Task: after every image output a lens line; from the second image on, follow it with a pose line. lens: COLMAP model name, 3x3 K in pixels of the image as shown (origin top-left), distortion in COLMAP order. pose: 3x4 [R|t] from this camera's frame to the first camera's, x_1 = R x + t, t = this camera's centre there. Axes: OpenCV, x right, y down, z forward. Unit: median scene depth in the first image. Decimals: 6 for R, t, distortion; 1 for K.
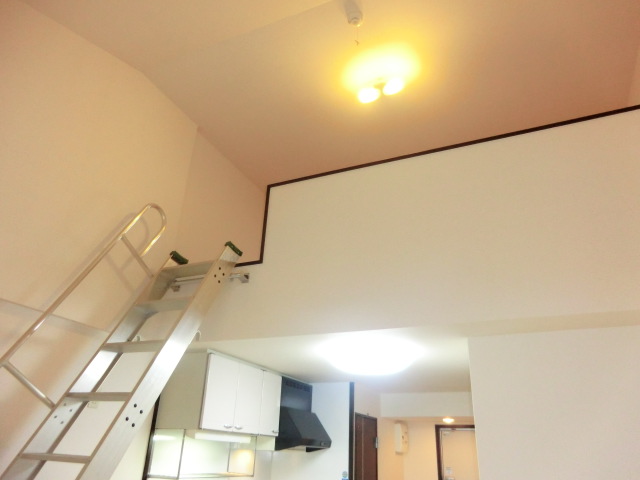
lens RADIAL K [[461.2, 0, 320.0], [0, 461.2, 240.0], [0, 0, 1]] dist [-0.112482, 0.117267]
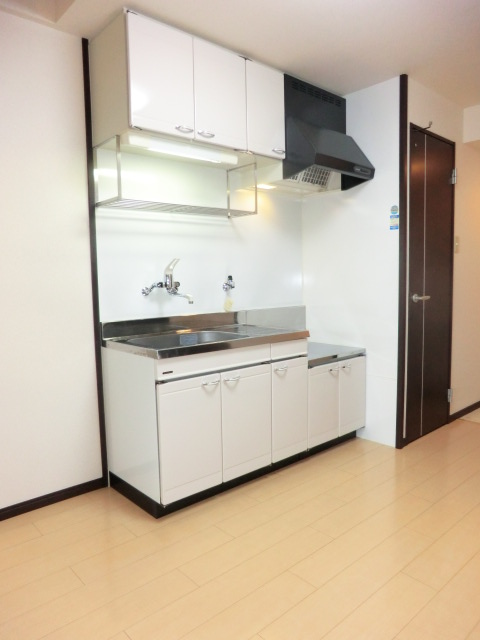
lens RADIAL K [[461.2, 0, 240.0], [0, 461.2, 320.0], [0, 0, 1]] dist [-0.112482, 0.117267]
pose [[0.914117, -0.018763, -0.405017, 0.147438], [0.220519, 0.861268, 0.457809, 0.362485], [0.340238, -0.507805, 0.791437, 0.334401]]
